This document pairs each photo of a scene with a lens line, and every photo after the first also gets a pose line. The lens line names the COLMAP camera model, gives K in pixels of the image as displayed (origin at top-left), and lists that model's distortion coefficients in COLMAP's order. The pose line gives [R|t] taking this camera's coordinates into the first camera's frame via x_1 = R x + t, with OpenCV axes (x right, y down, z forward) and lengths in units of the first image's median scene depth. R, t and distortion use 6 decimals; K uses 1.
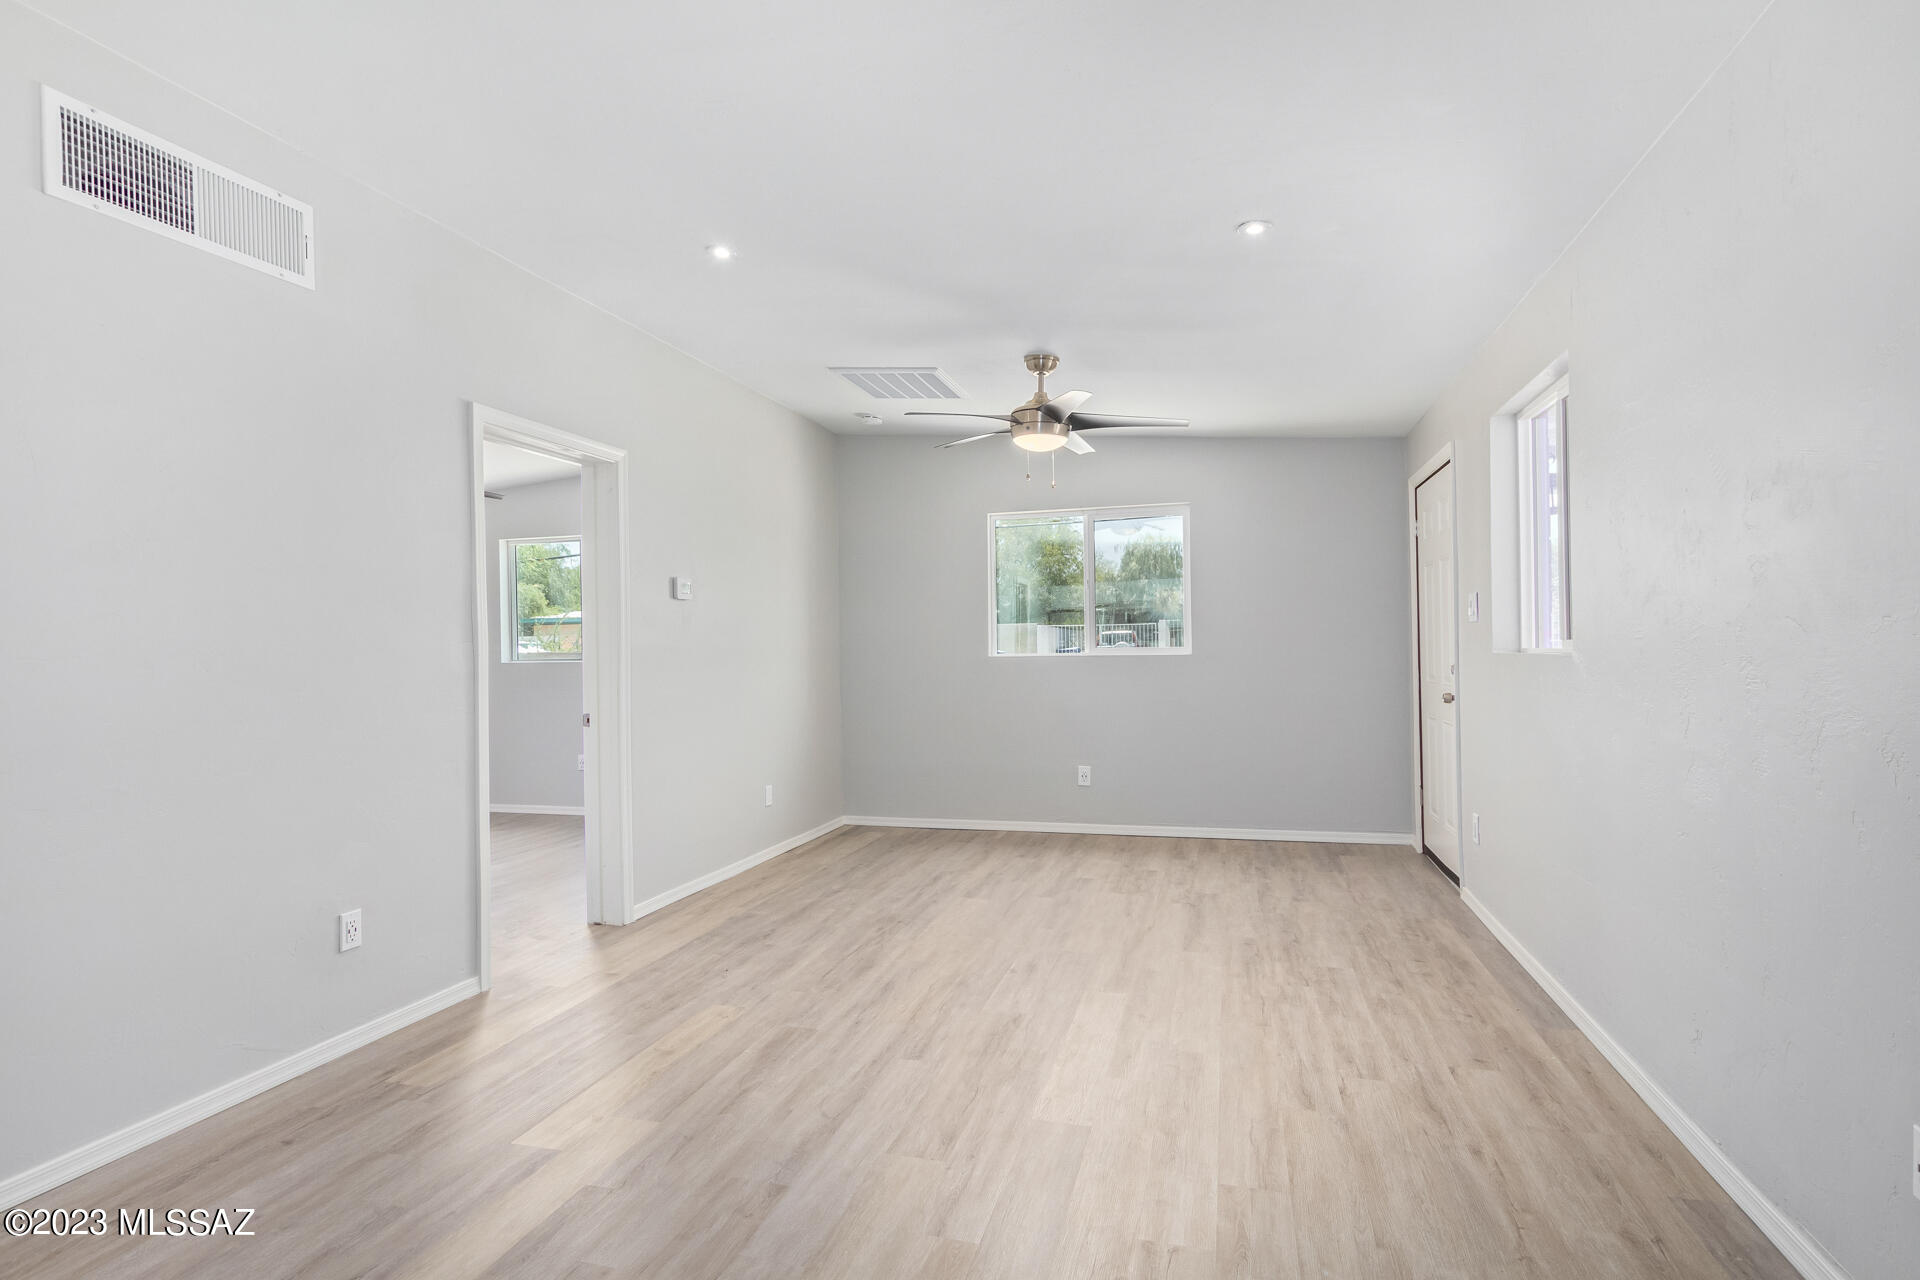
lens RADIAL K [[928.9, 0, 951.8], [0, 928.9, 668.4], [0, 0, 1]] dist [0.017266, -0.008889]
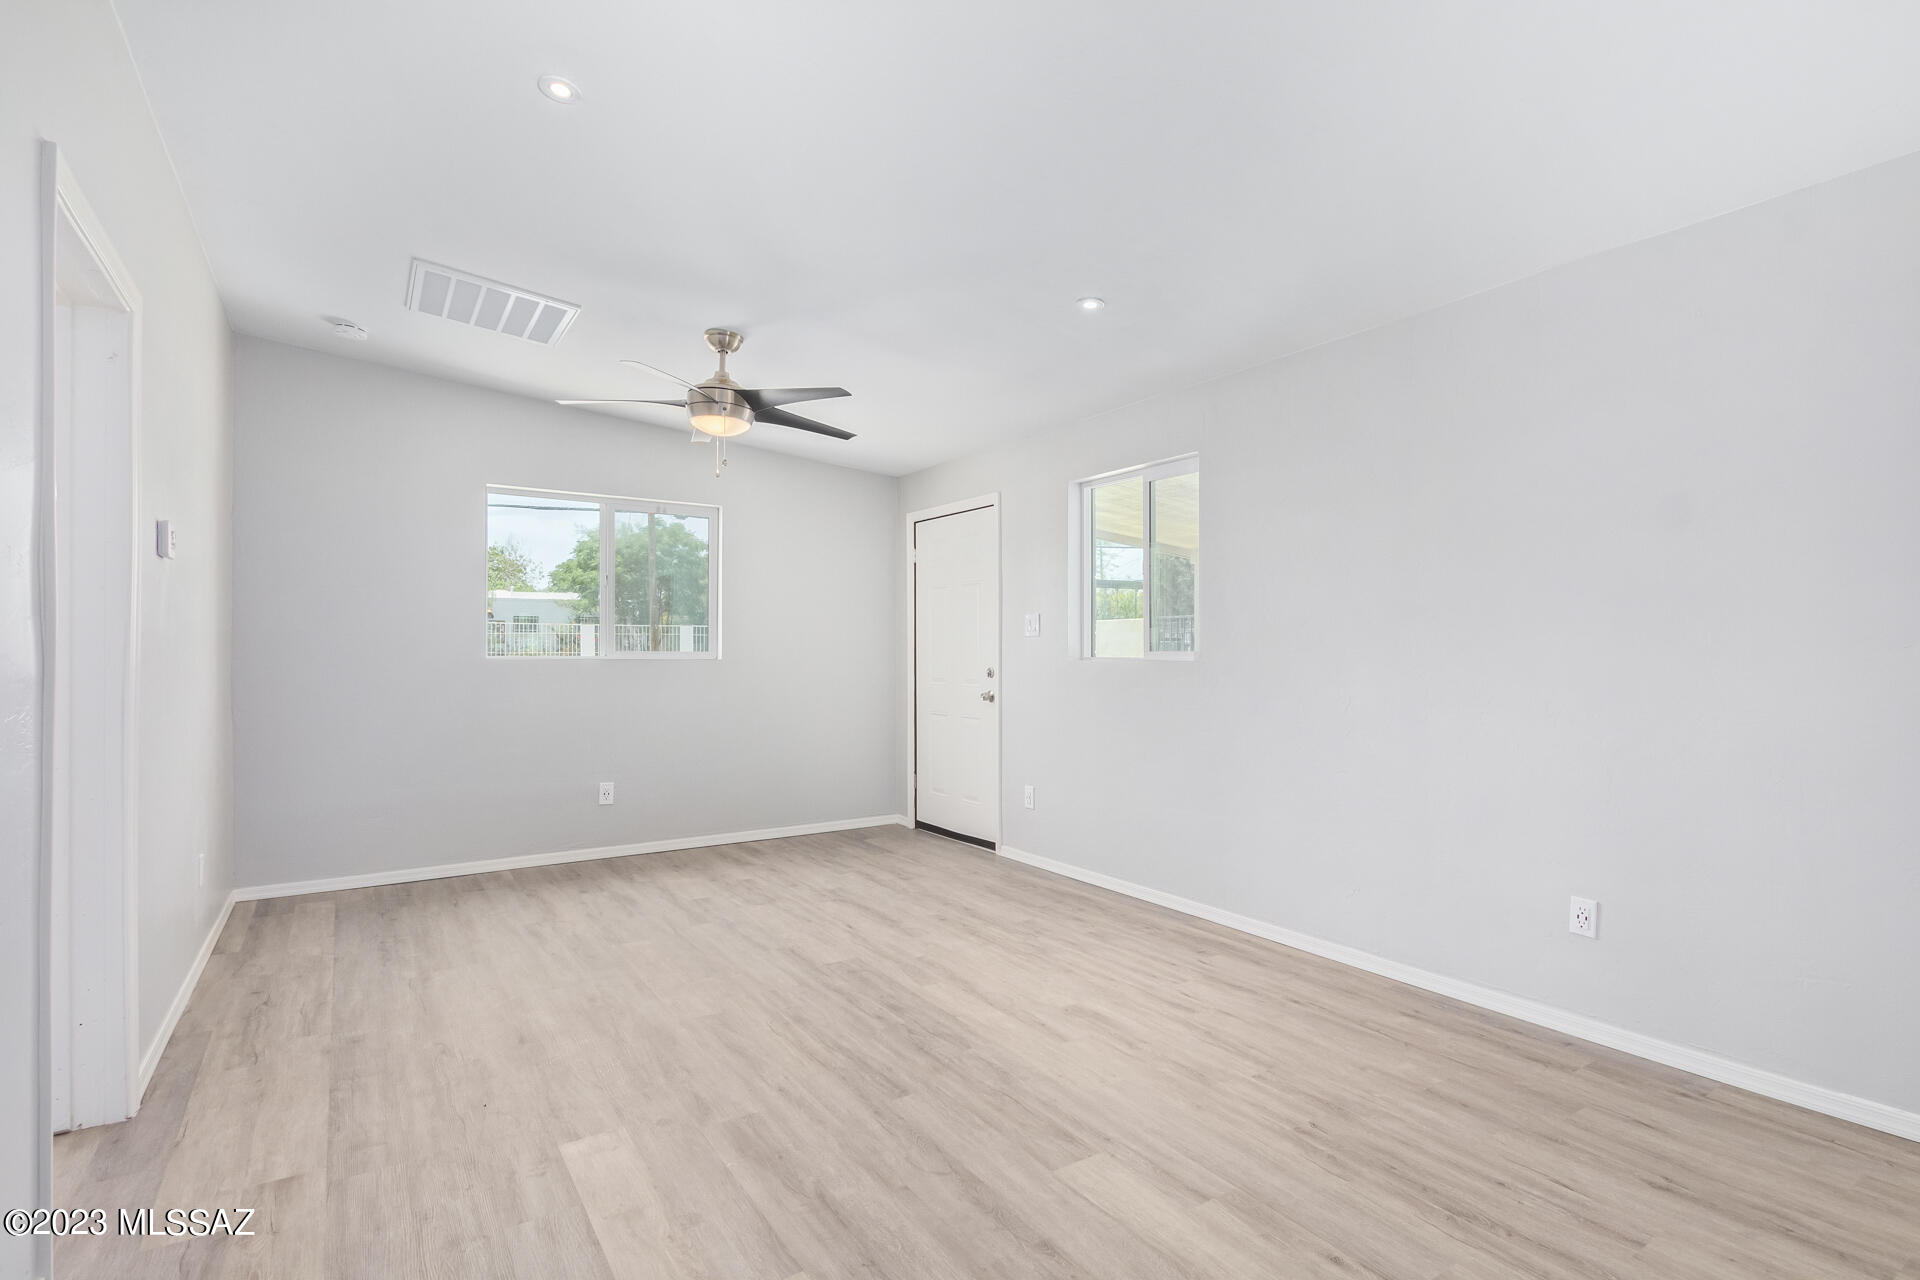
lens RADIAL K [[928.9, 0, 951.8], [0, 928.9, 656.5], [0, 0, 1]] dist [0.017266, -0.008889]
pose [[0.647874, 0.016045, 0.761579, -0.509857], [0.002028, 0.999738, -0.022787, 0.007936], [-0.761745, 0.016307, 0.647671, 0.261974]]
